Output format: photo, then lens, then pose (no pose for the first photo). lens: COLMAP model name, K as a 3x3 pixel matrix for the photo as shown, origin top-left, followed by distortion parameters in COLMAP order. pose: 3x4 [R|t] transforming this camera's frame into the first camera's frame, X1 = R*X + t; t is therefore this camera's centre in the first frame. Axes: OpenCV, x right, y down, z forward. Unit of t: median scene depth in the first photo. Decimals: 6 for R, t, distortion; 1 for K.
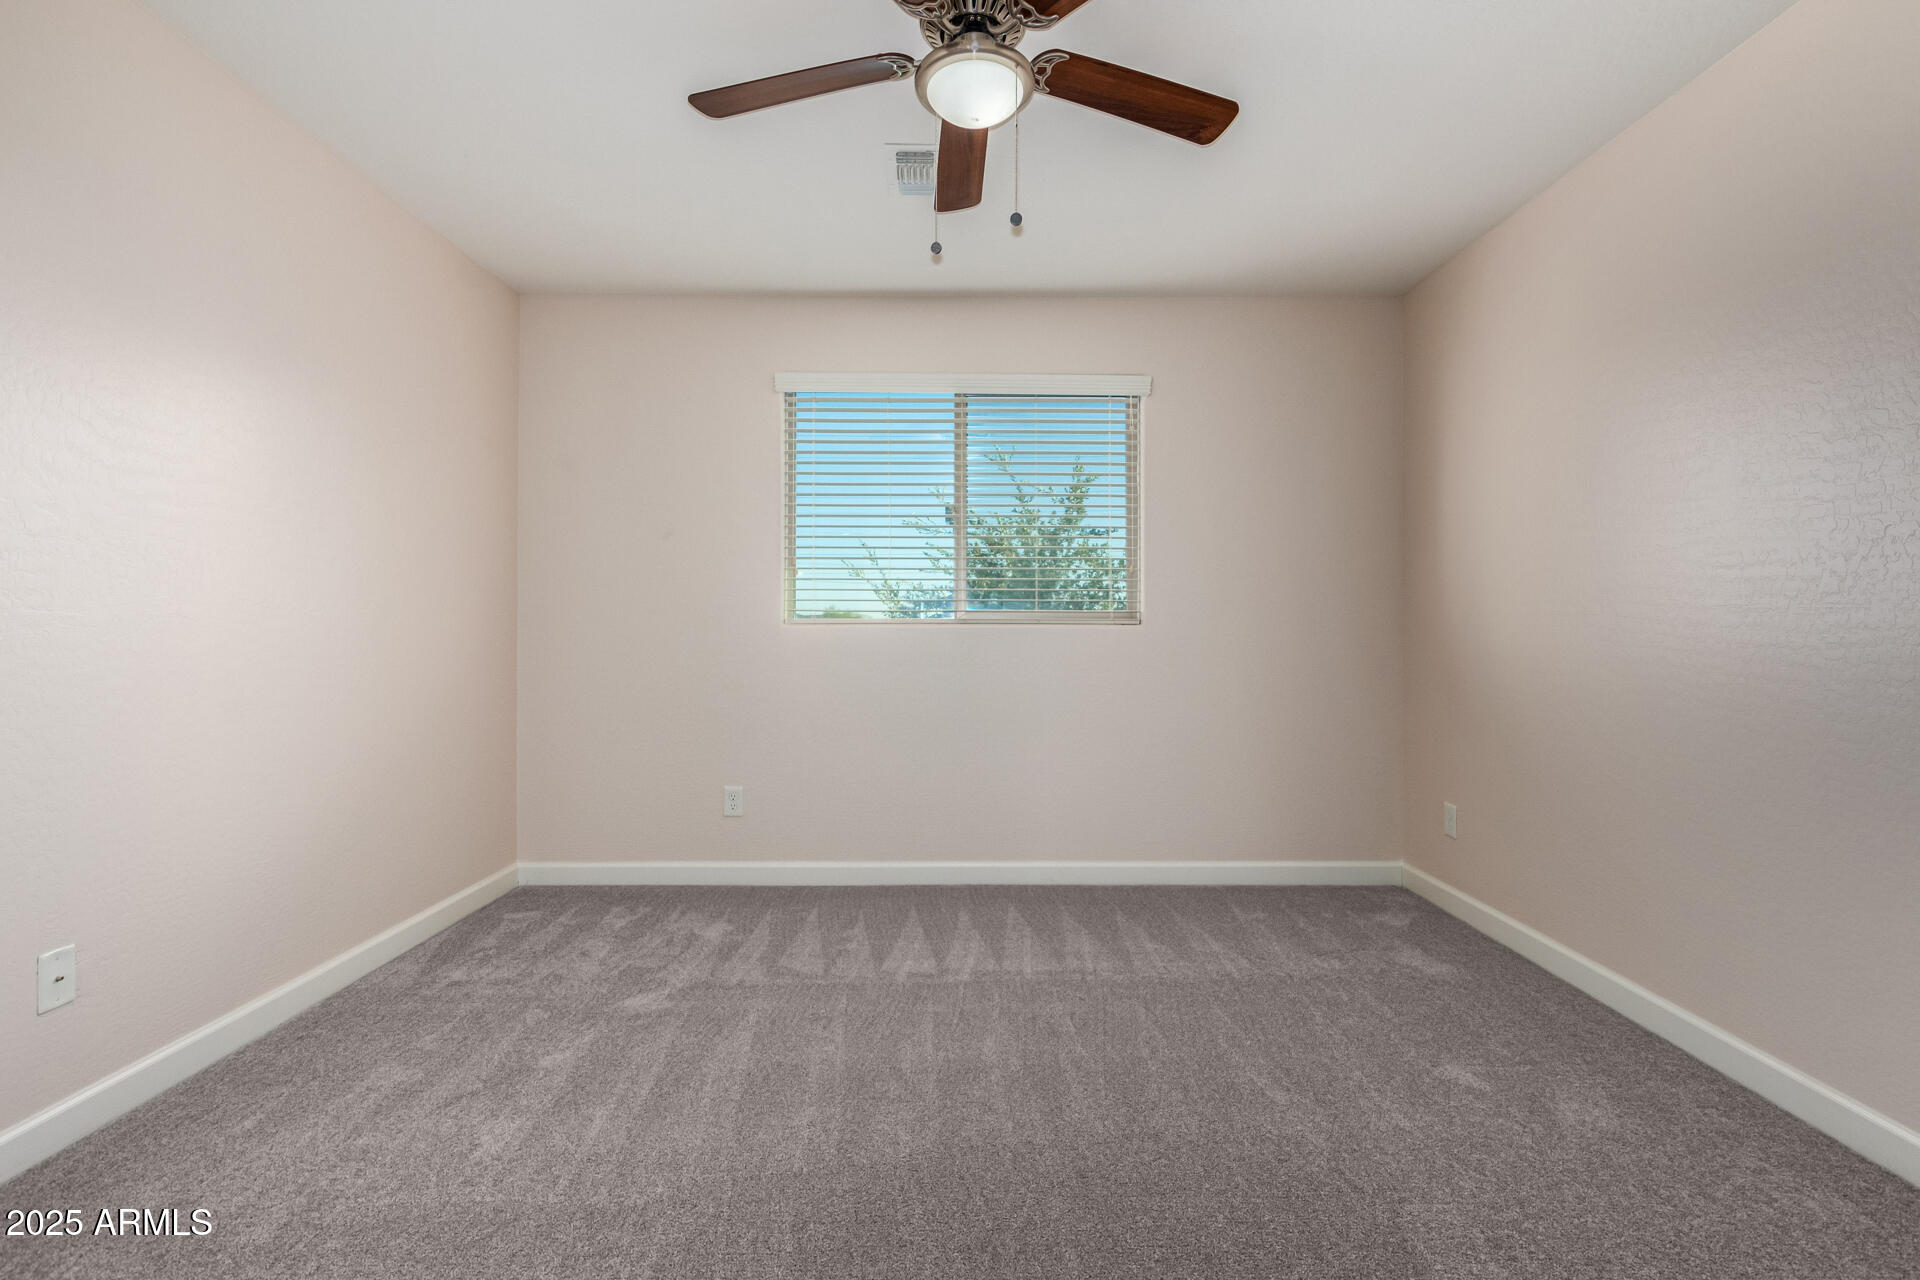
lens RADIAL K [[878.8, 0, 961.2], [0, 878.8, 621.9], [0, 0, 1]] dist [0.005774, -0.002651]
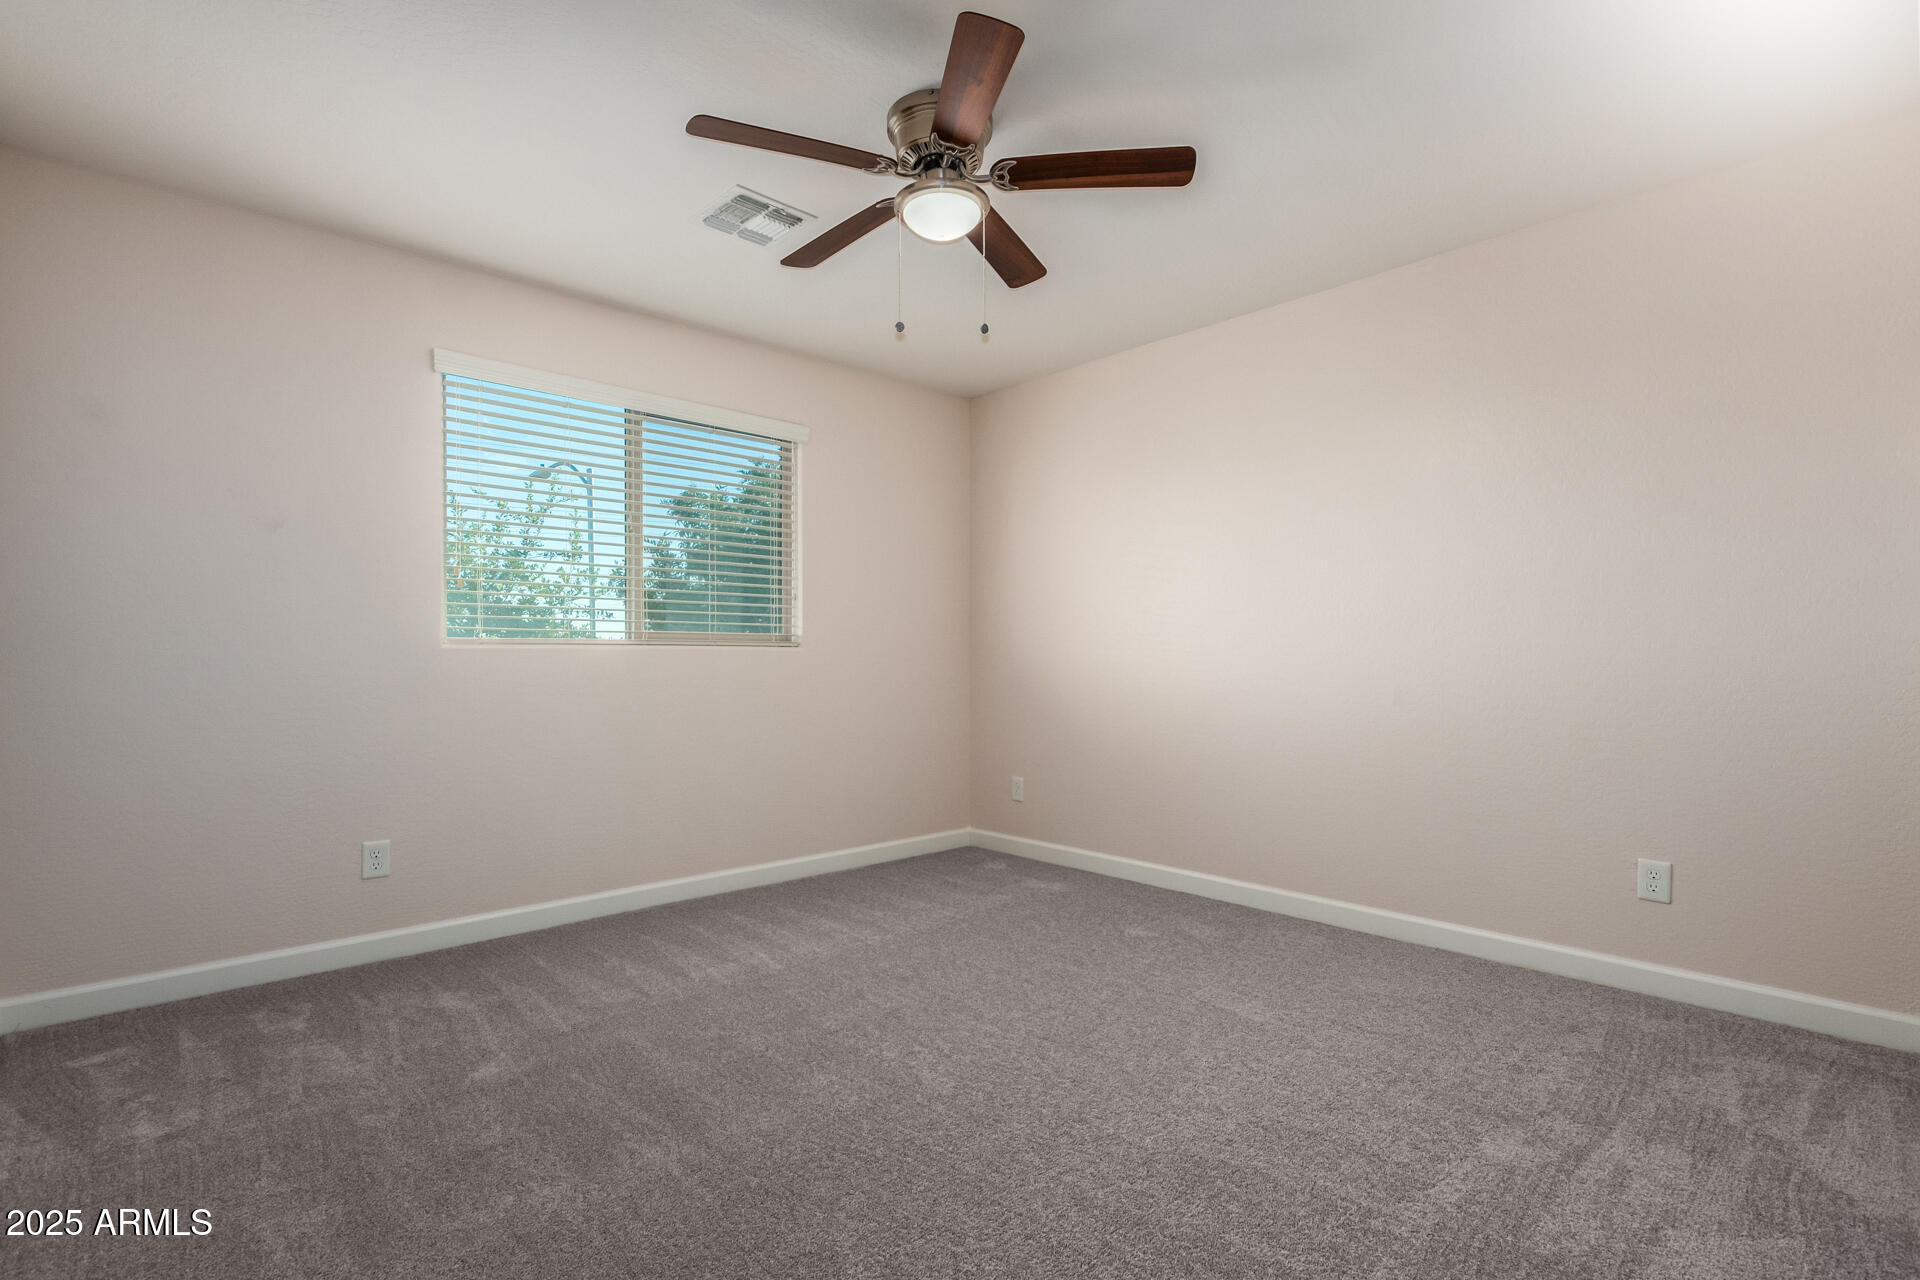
lens RADIAL K [[878.8, 0, 959.2], [0, 878.8, 655.7], [0, 0, 1]] dist [0.005774, -0.002651]
pose [[0.749142, -0.001279, 0.662408, -0.488560], [-0.002155, 0.999988, 0.004368, 0.011393], [-0.662406, -0.004700, 0.749130, 0.030373]]
